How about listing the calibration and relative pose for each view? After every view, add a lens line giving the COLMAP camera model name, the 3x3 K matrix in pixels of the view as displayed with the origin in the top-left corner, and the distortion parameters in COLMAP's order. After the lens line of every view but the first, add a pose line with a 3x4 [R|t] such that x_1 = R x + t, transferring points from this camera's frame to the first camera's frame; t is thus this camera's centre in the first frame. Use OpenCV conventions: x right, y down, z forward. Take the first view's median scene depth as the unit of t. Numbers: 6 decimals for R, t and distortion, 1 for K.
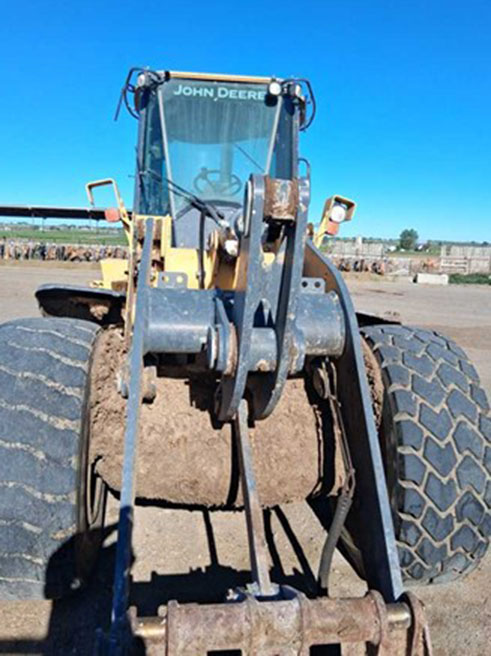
lens RADIAL K [[621.9, 0, 267.1], [0, 621.9, 307.9], [0, 0, 1]] dist [0.097302, -0.245847]
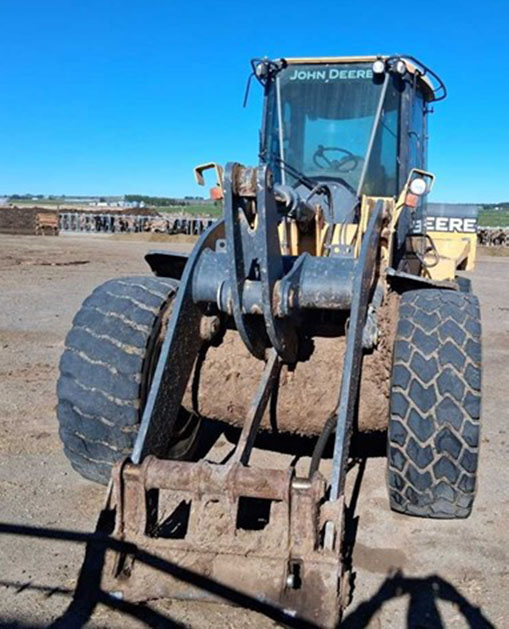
lens RADIAL K [[633.6, 0, 254.5], [0, 633.6, 314.5], [0, 0, 1]] dist [0.070133, -0.005337]
pose [[0.952596, 0.034167, -0.302313, 0.323575], [-0.019851, 0.998537, 0.050304, 0.030577], [0.303589, -0.041918, 0.951880, -0.218554]]
